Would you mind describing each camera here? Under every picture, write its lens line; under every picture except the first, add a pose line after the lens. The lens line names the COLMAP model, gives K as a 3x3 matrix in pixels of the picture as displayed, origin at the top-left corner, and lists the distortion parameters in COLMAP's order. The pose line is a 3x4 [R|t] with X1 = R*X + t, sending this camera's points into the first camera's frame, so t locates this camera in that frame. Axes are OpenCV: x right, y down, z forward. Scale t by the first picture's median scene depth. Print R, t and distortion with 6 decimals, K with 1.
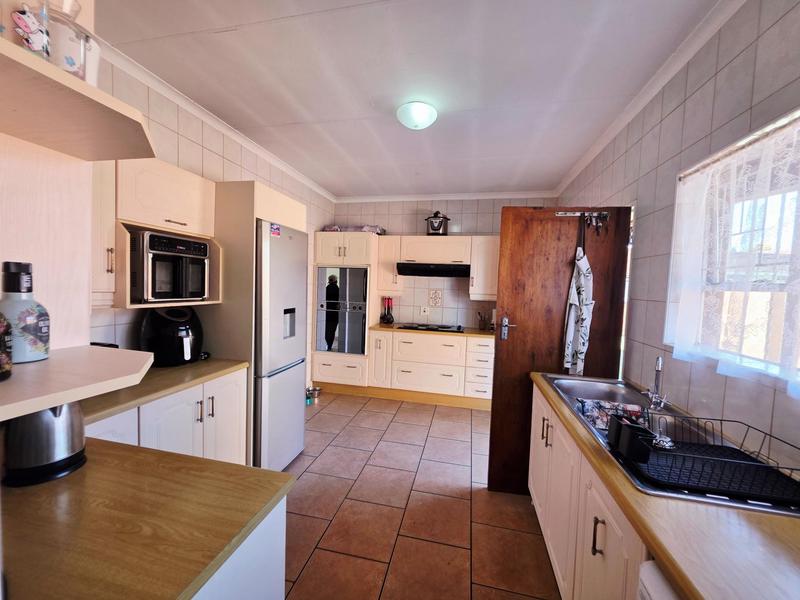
lens RADIAL K [[318.5, 0, 399.9], [0, 318.5, 301.2], [0, 0, 1]] dist [0.003696, -0.000099]
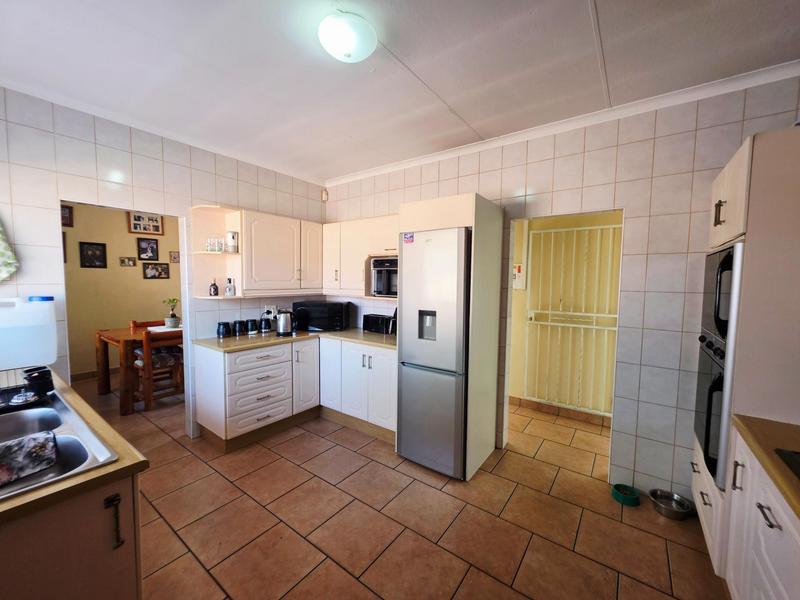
lens RADIAL K [[318.5, 0, 401.5], [0, 318.5, 299.7], [0, 0, 1]] dist [0.003696, -0.000099]
pose [[-0.400059, 0.014892, -0.916368, 0.746423], [-0.072629, 0.996208, 0.047897, -0.066407], [0.913607, 0.085717, -0.397461, 1.632688]]
